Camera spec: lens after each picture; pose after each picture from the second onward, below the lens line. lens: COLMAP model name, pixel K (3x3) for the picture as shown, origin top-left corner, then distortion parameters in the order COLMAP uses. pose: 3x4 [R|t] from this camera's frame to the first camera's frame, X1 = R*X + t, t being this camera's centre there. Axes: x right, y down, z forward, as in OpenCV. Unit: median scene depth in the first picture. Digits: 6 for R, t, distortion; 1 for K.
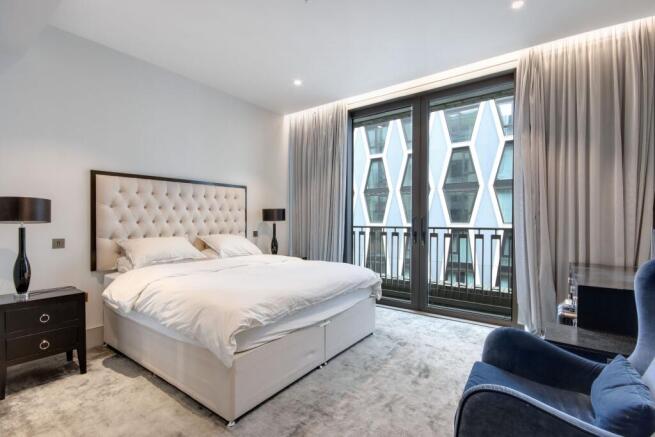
lens RADIAL K [[308.1, 0, 327.7], [0, 308.1, 218.3], [0, 0, 1]] dist [0.000390, 0.000036]
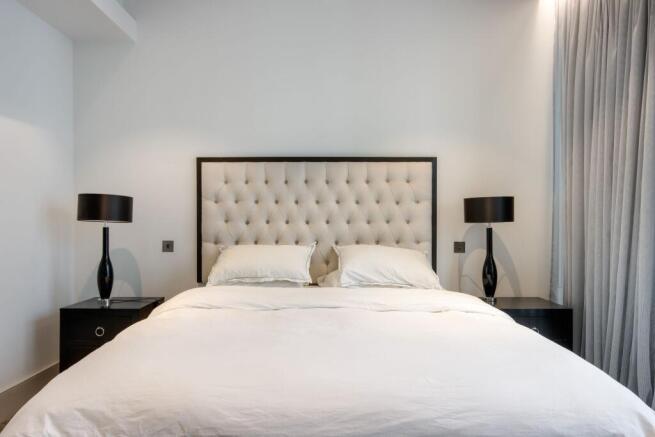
lens RADIAL K [[415.7, 0, 327.4], [0, 415.7, 219.6], [0, 0, 1]] dist [0.001589, 0.000561]
pose [[0.586004, 0.001571, -0.810306, 0.277785], [0.000884, 0.999996, 0.002578, 0.003212], [0.810307, -0.002227, 0.586001, 0.557587]]
